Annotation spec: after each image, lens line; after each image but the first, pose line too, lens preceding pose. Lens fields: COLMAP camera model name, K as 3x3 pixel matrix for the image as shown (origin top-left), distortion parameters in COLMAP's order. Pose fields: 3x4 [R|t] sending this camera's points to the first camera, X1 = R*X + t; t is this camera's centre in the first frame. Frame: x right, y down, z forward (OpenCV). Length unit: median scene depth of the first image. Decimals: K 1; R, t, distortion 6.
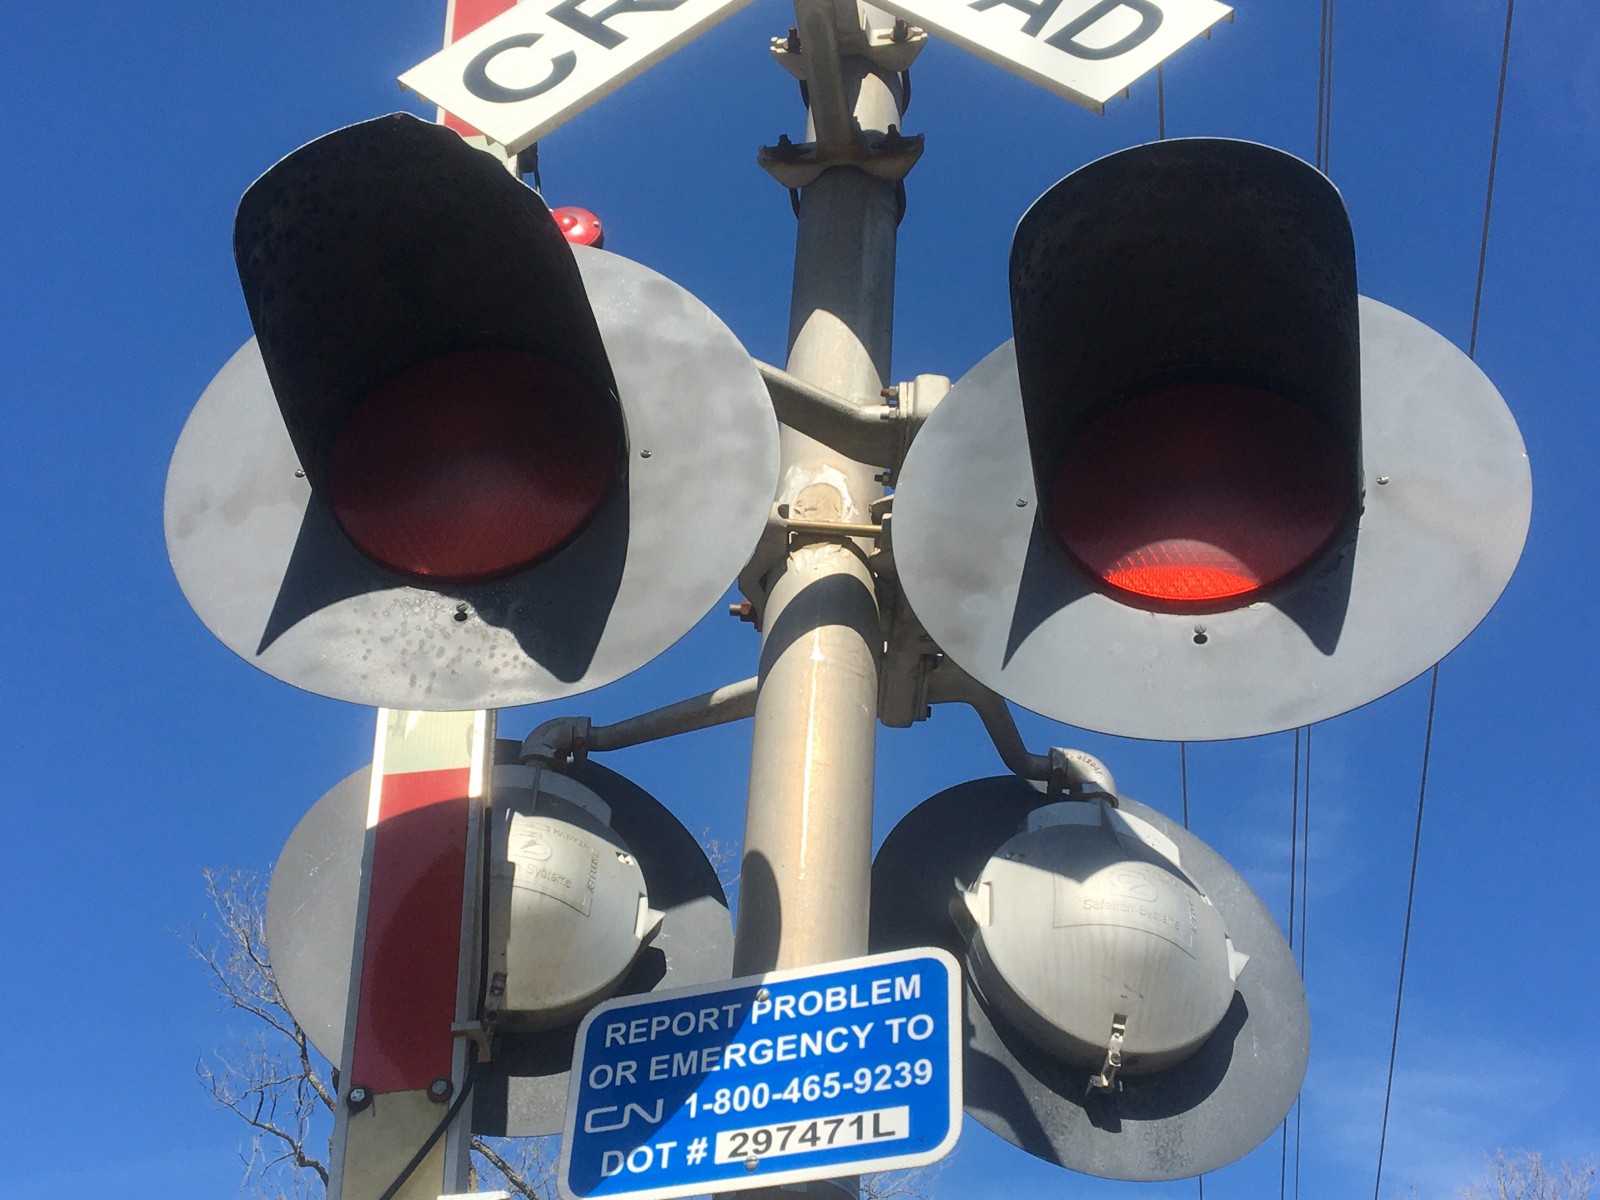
lens RADIAL K [[2127.5, 0, 769.7], [0, 2127.5, 614.7], [0, 0, 1]] dist [0.109929, 0.000000]
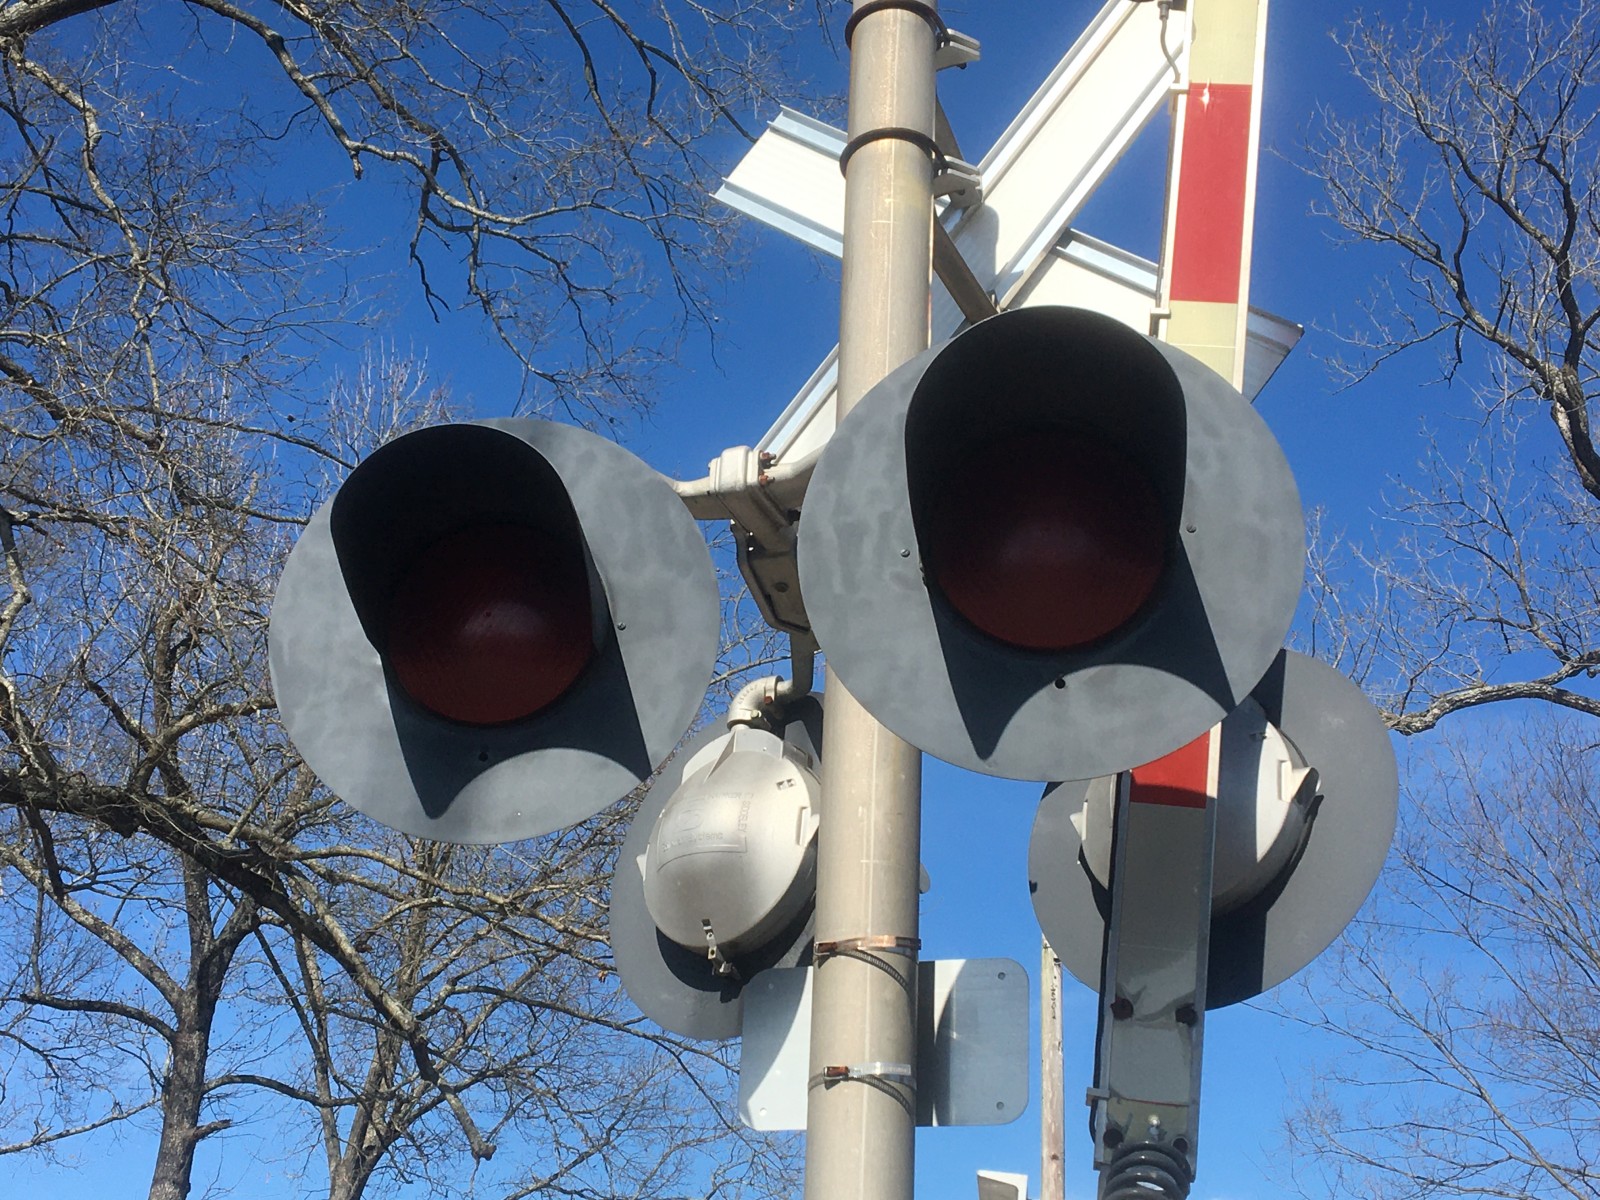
lens RADIAL K [[2306.1, 0, 777.2], [0, 2306.1, 613.1], [0, 0, 1]] dist [0.062781, 0.000000]
pose [[0.947242, -0.120269, -0.297100, -4.711262], [0.181887, 0.964926, 0.189300, 2.560306], [0.263912, -0.233352, 0.935894, 3.589418]]
